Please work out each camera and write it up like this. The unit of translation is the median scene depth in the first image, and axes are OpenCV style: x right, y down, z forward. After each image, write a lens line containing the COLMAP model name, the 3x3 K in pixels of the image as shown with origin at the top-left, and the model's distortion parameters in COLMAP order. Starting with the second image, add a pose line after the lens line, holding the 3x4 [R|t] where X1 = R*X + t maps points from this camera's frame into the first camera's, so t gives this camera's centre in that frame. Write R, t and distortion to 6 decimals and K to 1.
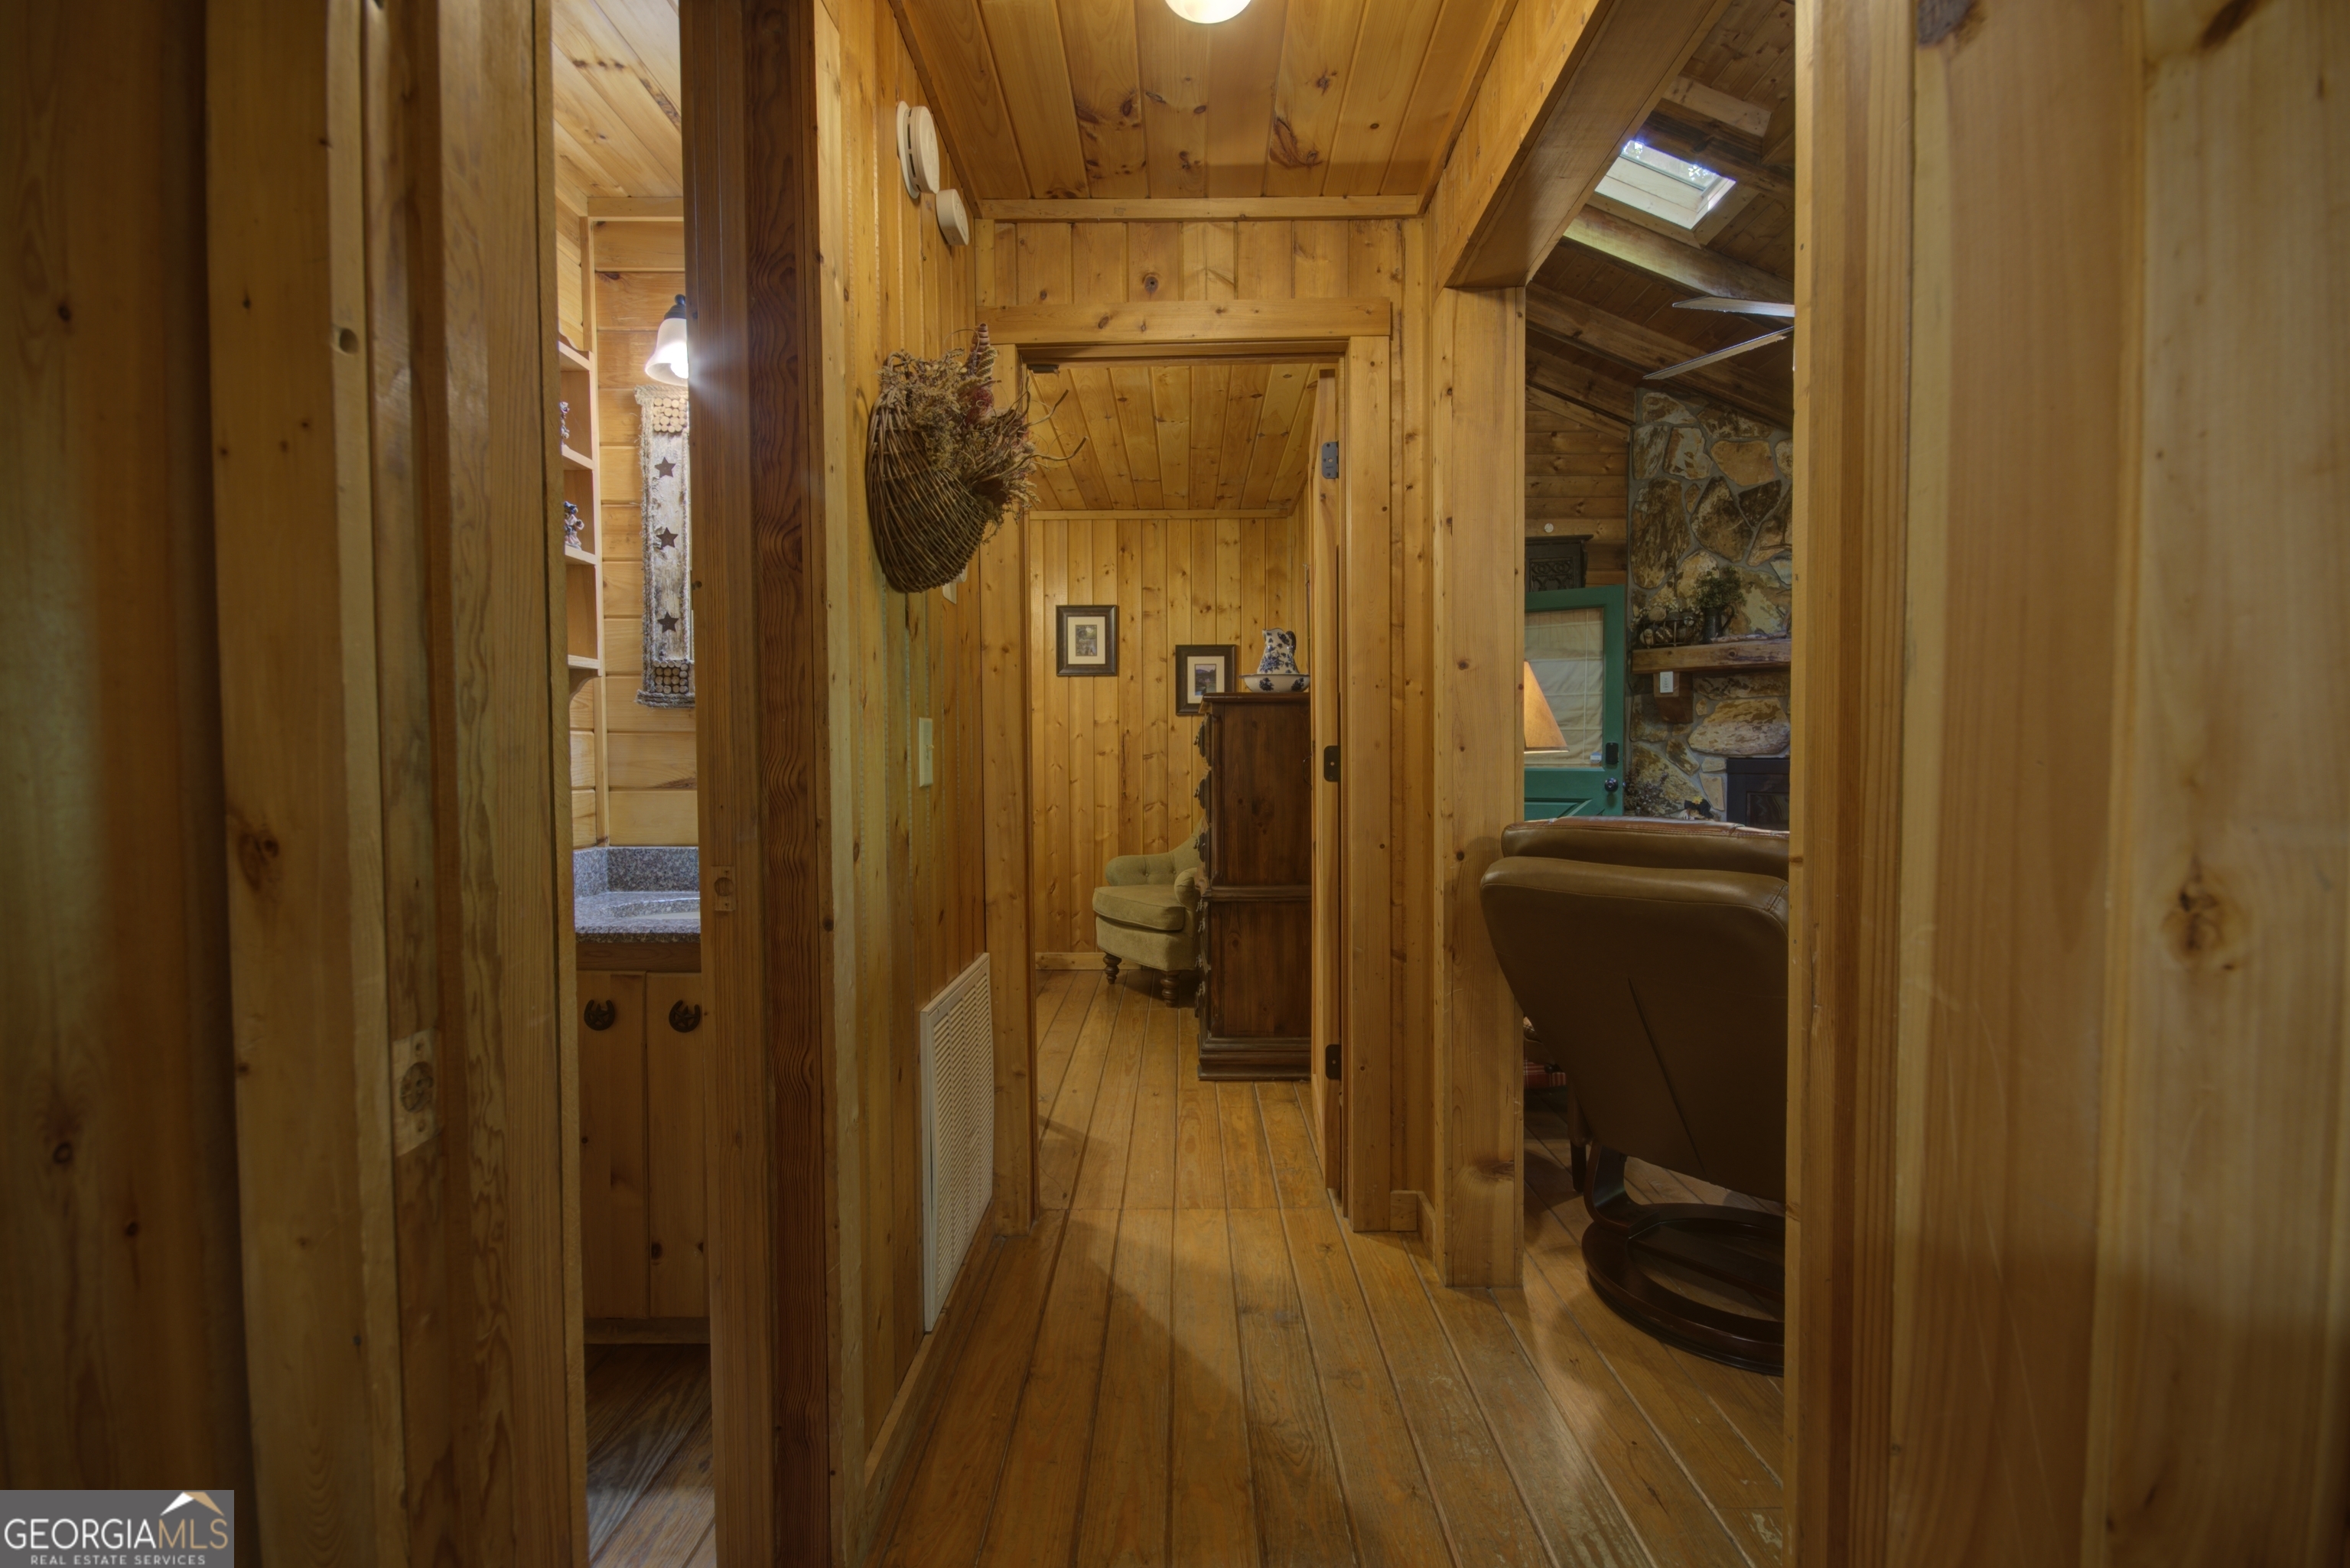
lens RADIAL K [[1043.7, 0, 1175.2], [0, 1043.7, 786.1], [0, 0, 1]] dist [0.017879, -0.011268]
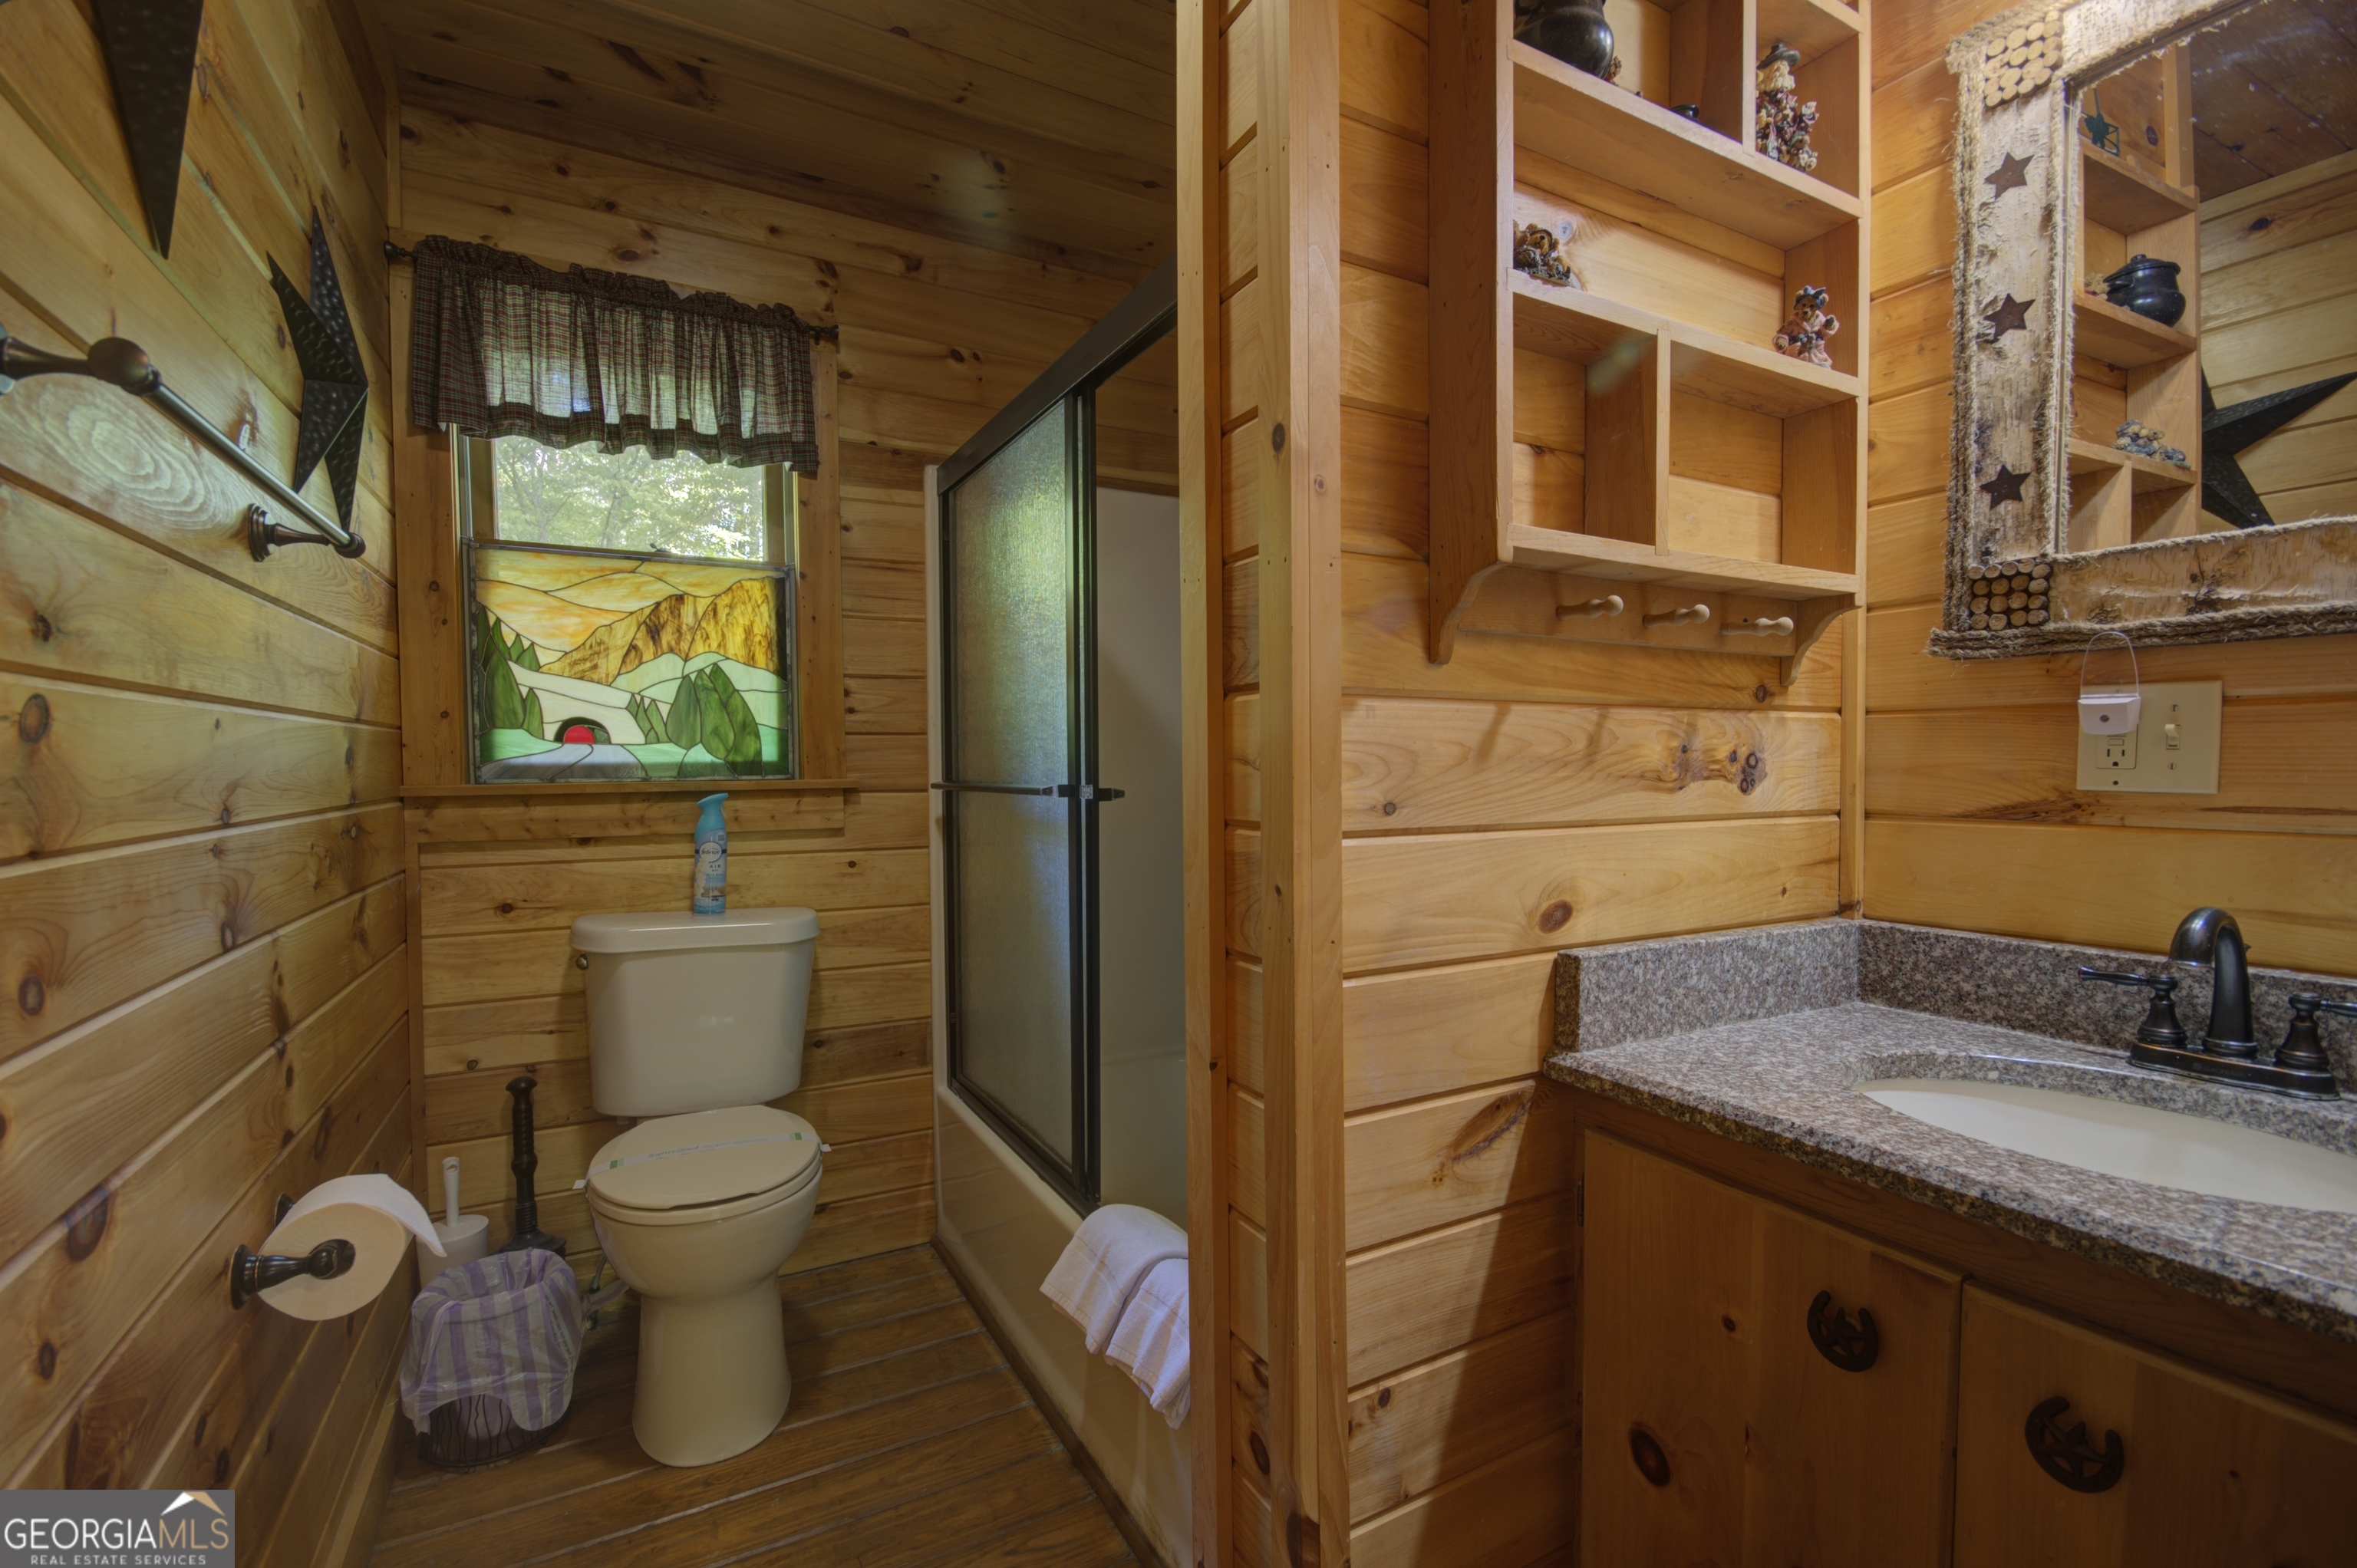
lens RADIAL K [[1028.8, 0, 1180.6], [0, 1028.8, 795.6], [0, 0, 1]] dist [0.011480, -0.011400]
pose [[0.485780, 0.029077, -0.873597, -0.243138], [-0.021624, 0.999540, 0.021244, -0.011734], [0.873813, 0.008571, 0.486186, 0.423794]]
